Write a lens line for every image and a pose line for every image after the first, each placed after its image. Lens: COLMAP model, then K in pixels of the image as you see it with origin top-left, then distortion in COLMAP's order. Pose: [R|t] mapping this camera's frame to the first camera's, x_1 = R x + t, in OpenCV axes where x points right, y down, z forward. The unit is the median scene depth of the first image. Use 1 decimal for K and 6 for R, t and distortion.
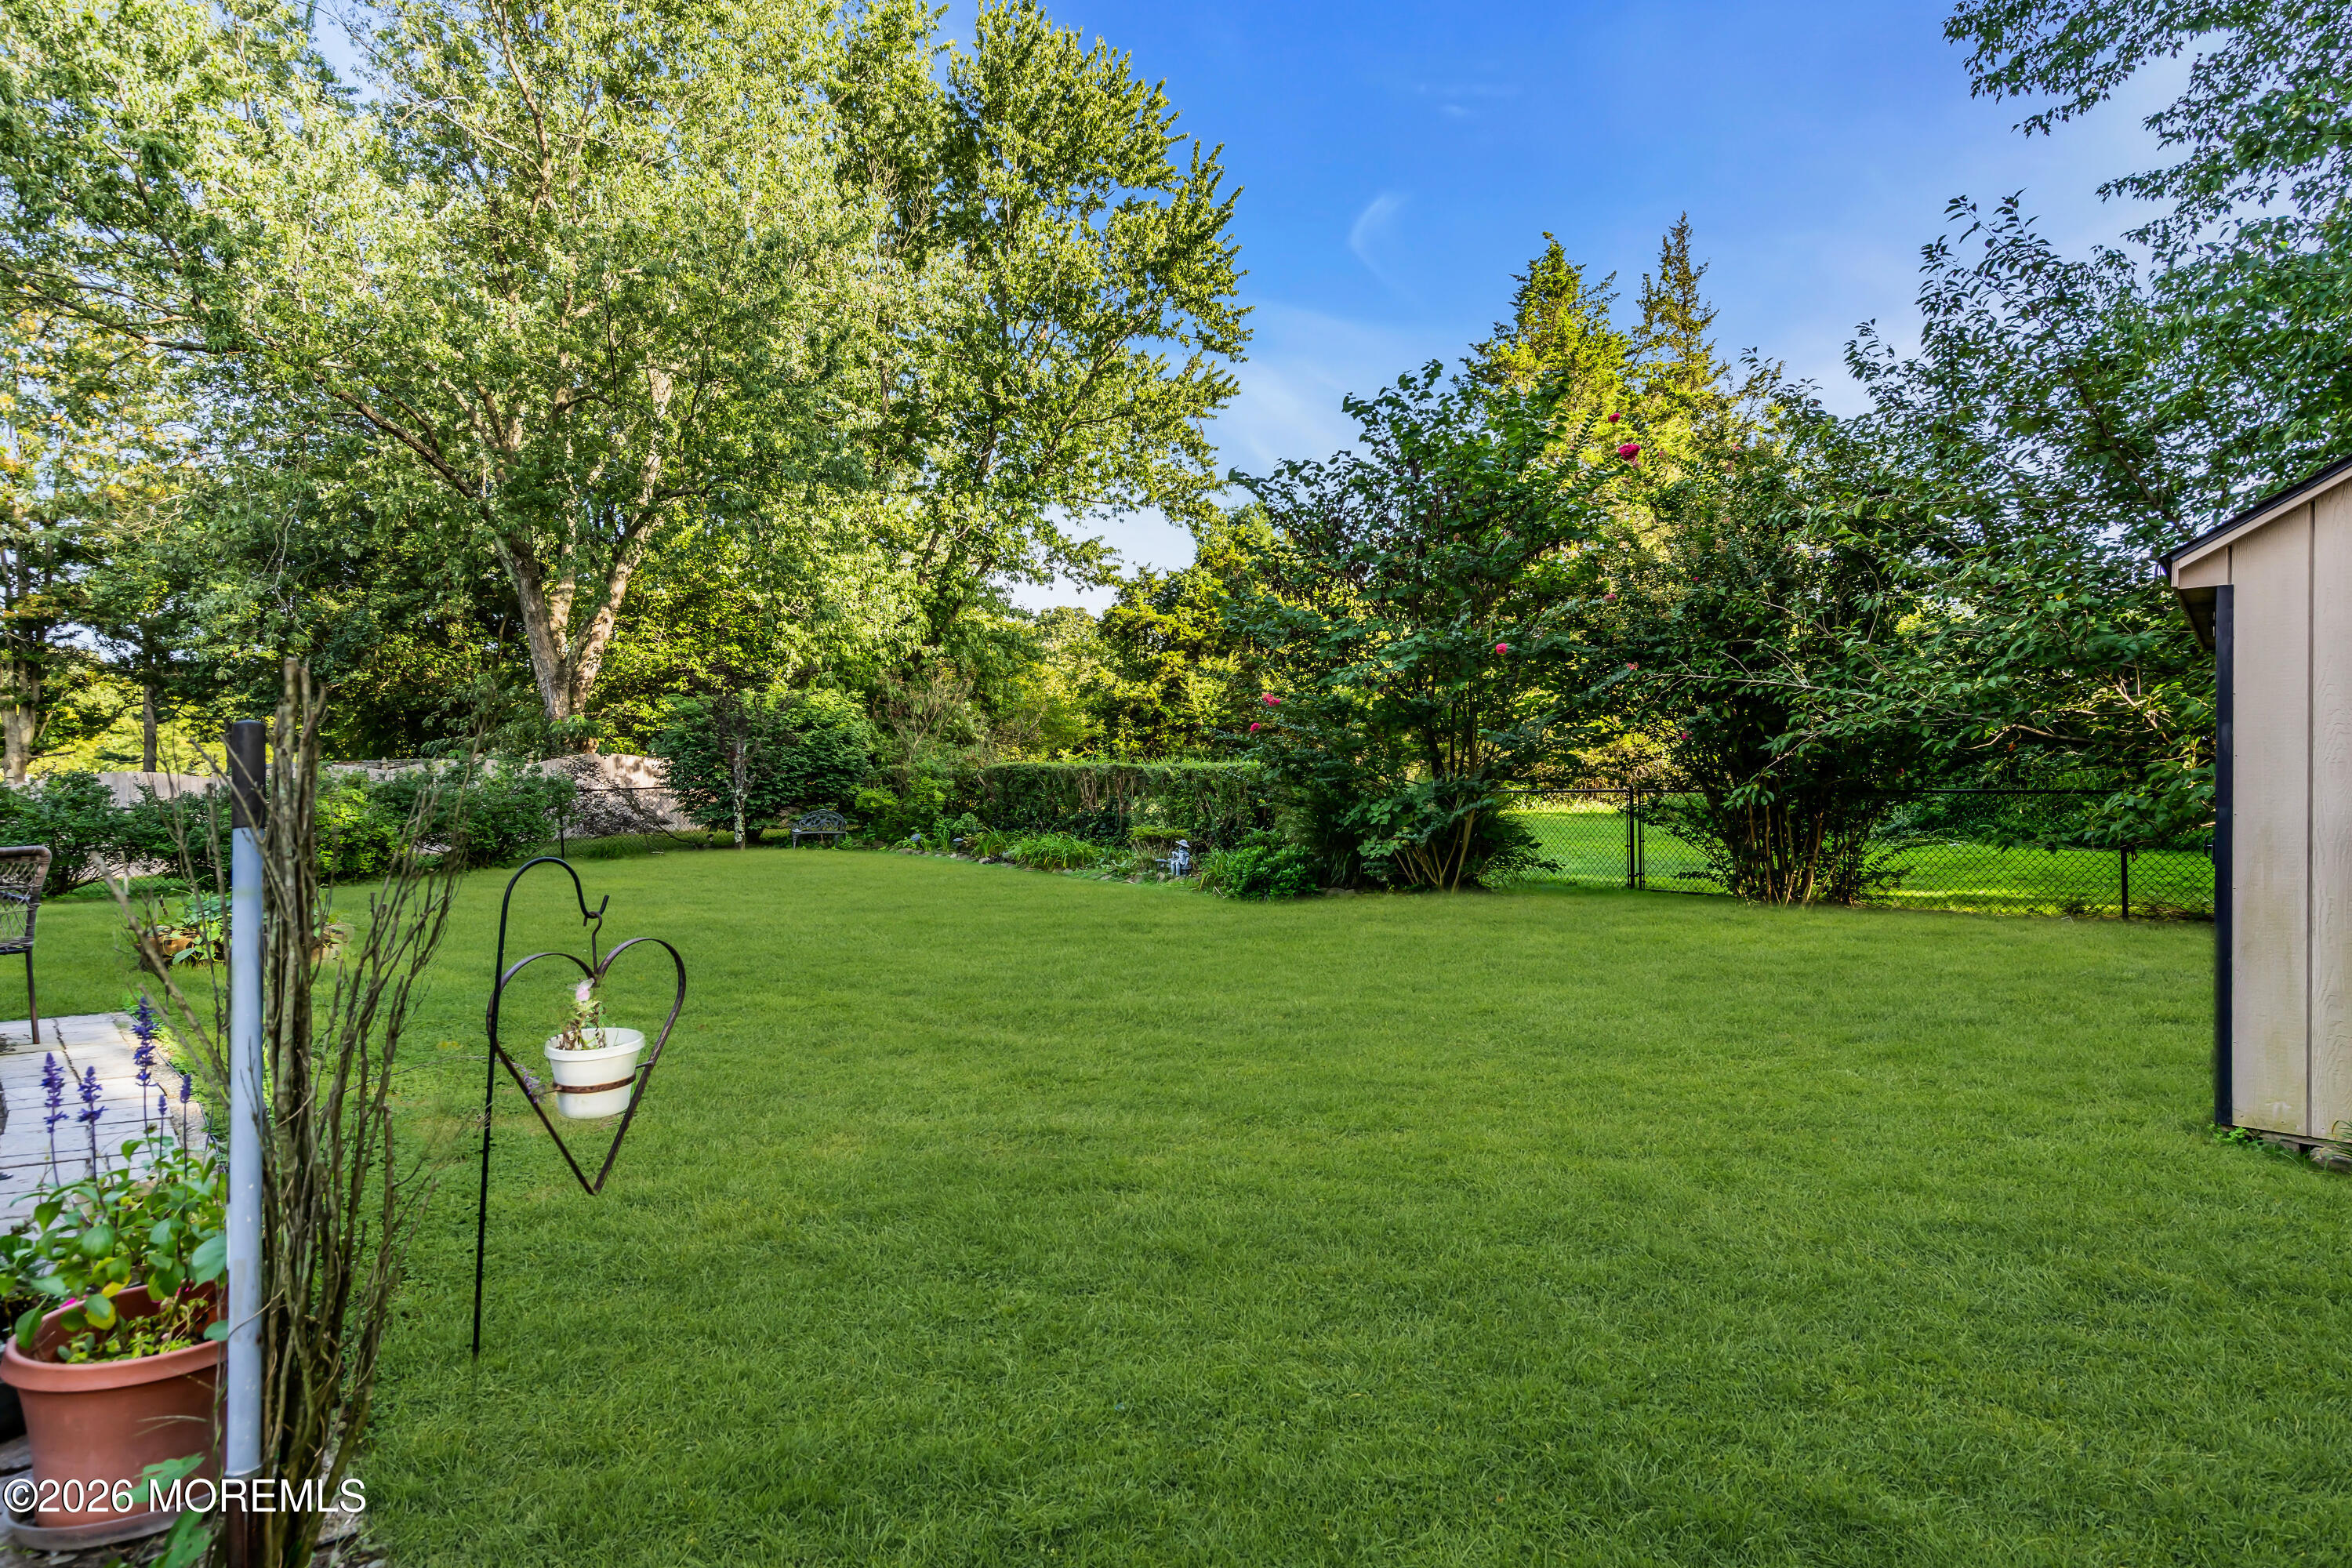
lens RADIAL K [[1149.5, 0, 1176.0], [0, 1149.5, 756.7], [0, 0, 1]] dist [0.000397, 0.000524]
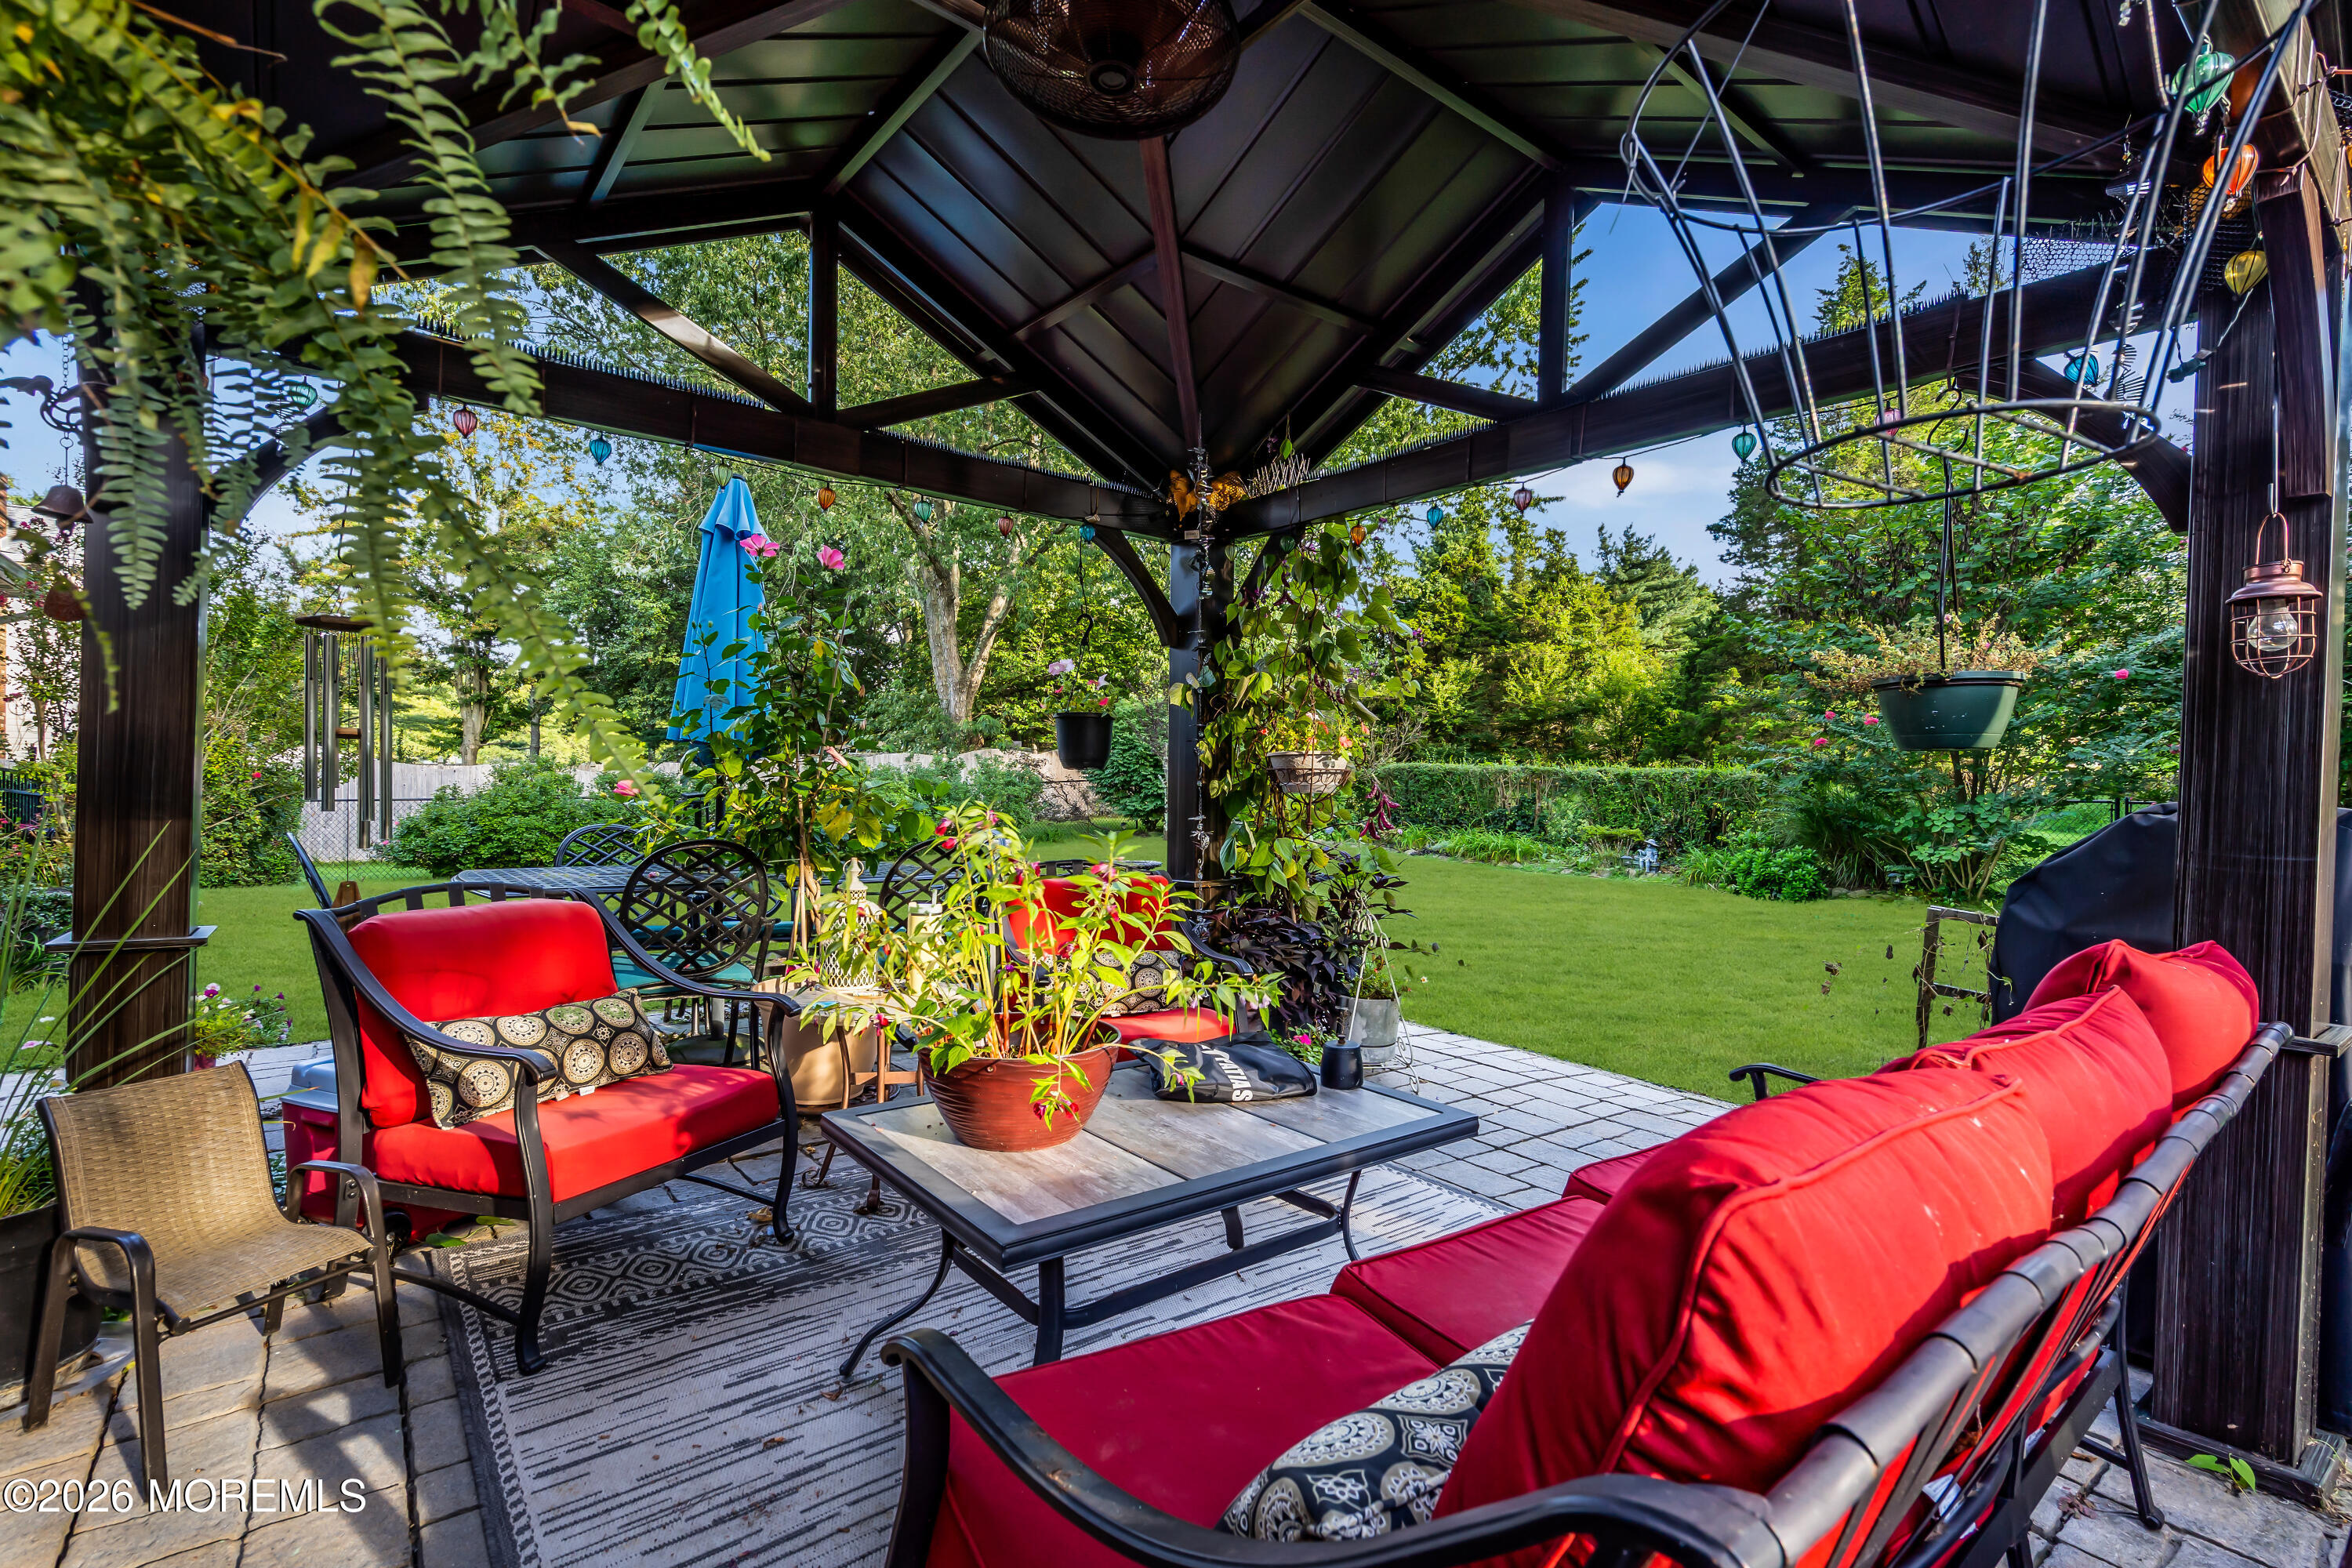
lens RADIAL K [[1076.6, 0, 1179.8], [0, 1076.6, 798.1], [0, 0, 1]] dist [-0.001568, 0.000036]
pose [[0.993593, 0.014724, -0.112058, -0.177748], [-0.009340, 0.998784, 0.048415, -0.007176], [0.112634, -0.047058, 0.992522, -0.040317]]
